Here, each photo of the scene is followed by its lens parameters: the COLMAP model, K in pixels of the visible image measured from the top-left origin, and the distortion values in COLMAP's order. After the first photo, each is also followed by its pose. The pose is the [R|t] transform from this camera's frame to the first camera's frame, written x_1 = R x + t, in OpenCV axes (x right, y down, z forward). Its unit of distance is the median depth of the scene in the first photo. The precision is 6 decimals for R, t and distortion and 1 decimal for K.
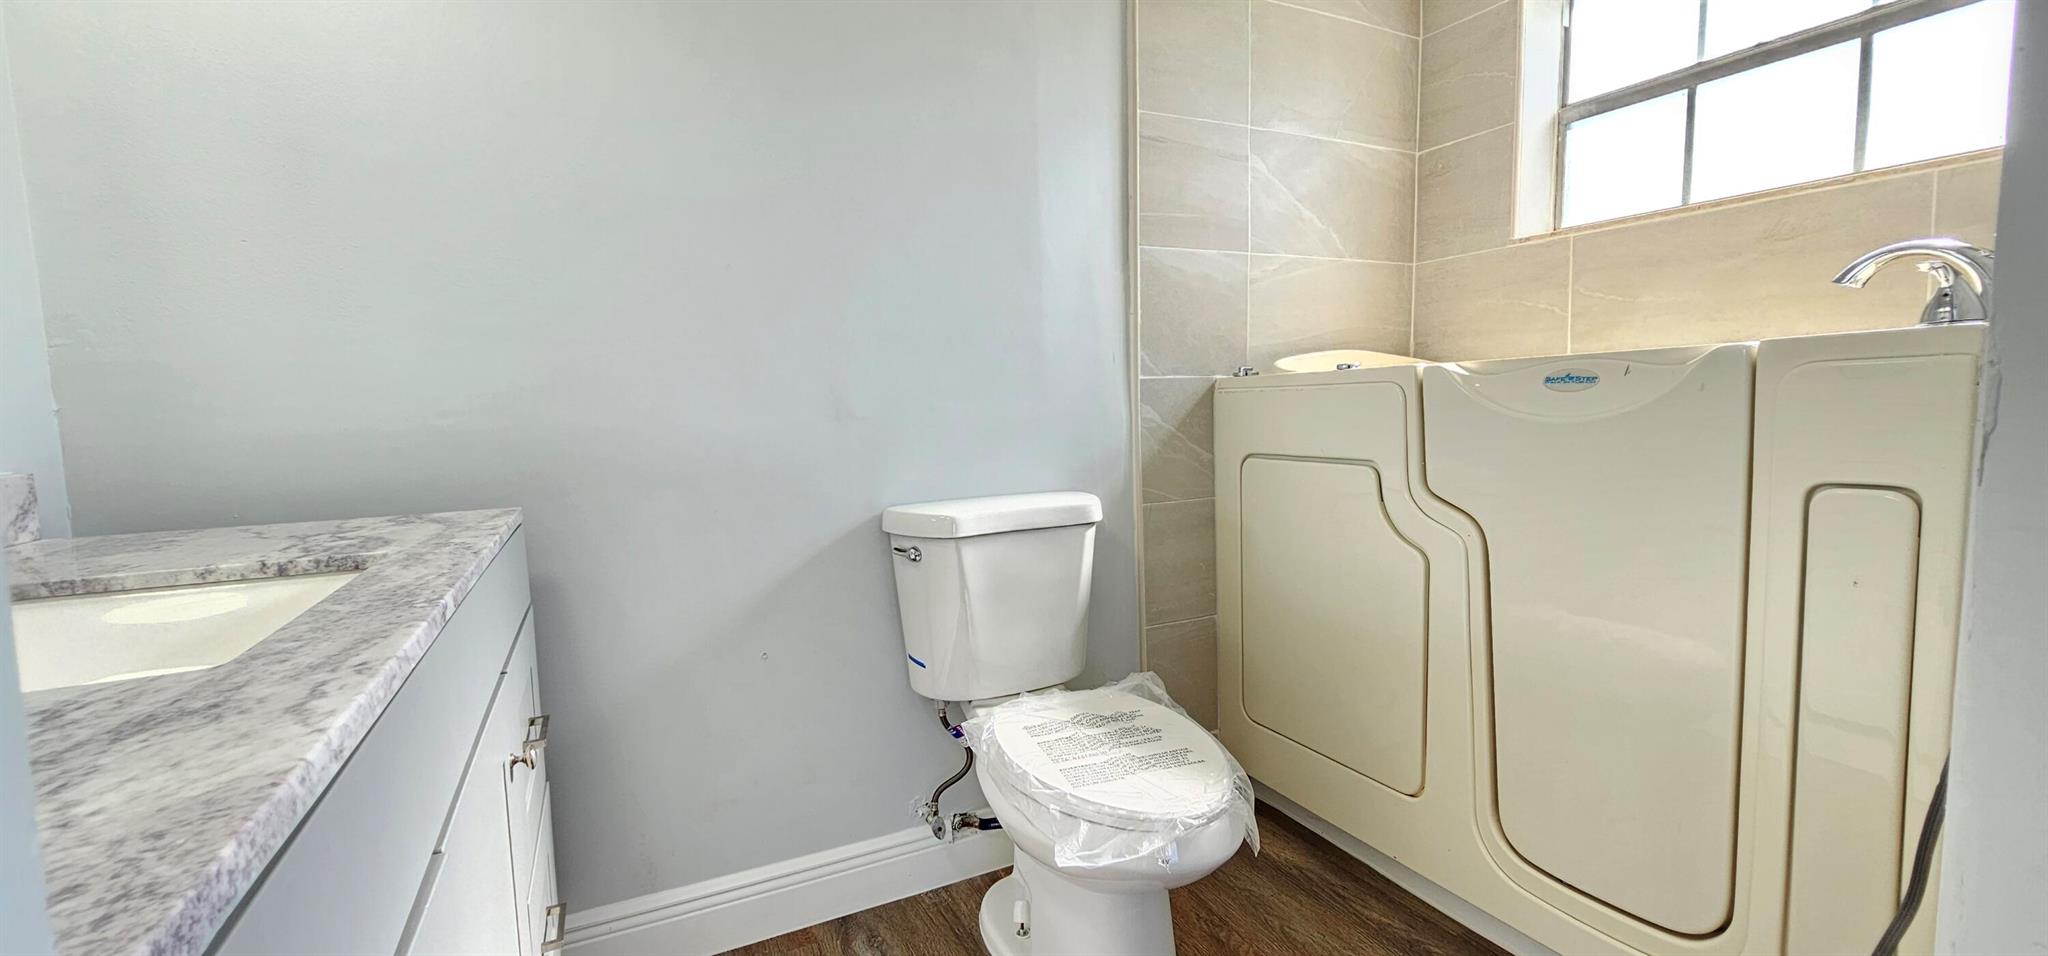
lens RADIAL K [[840.2, 0, 1012.2], [0, 840.2, 483.5], [0, 0, 1]] dist [0.000217, -0.000716]
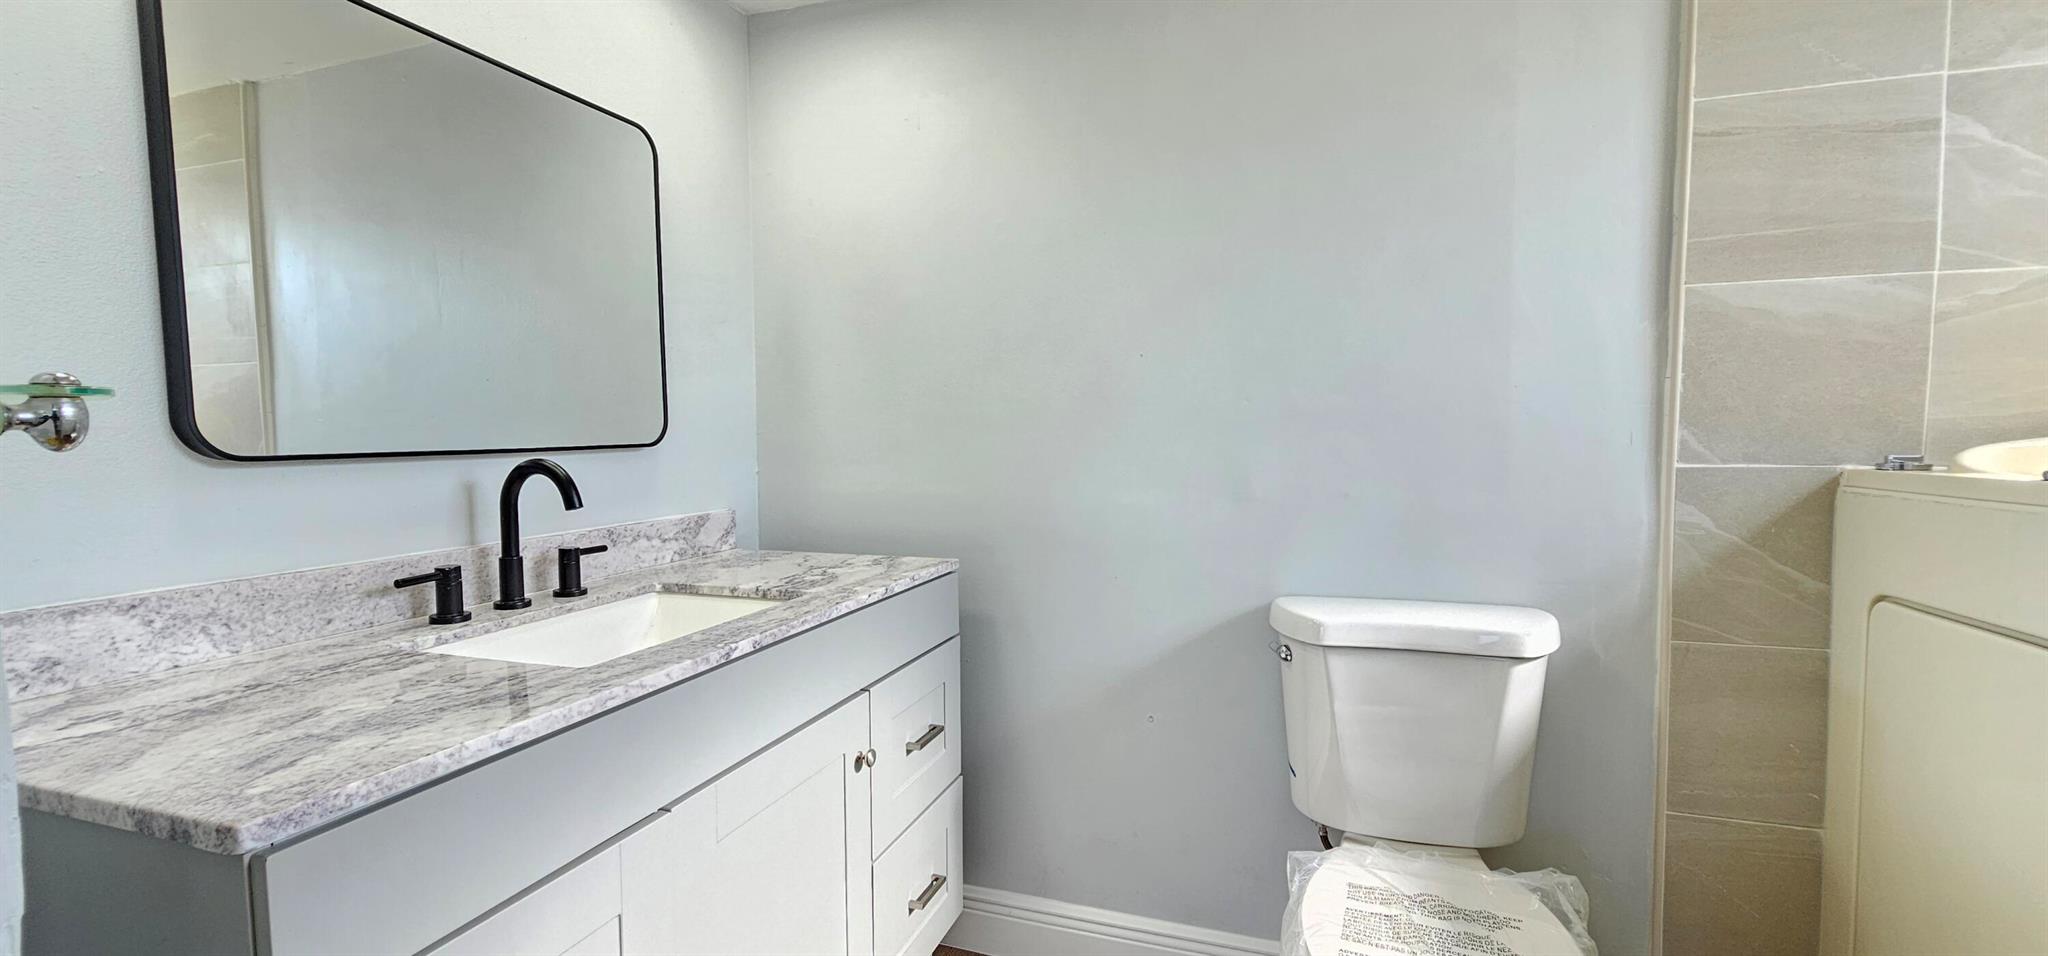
lens RADIAL K [[840.2, 0, 1012.2], [0, 840.2, 483.5], [0, 0, 1]] dist [0.000217, -0.000716]
pose [[0.714529, 0.061698, -0.696880, 0.248227], [-0.080872, 0.996710, 0.005322, -0.068693], [0.694916, 0.052555, 0.717168, 0.087570]]
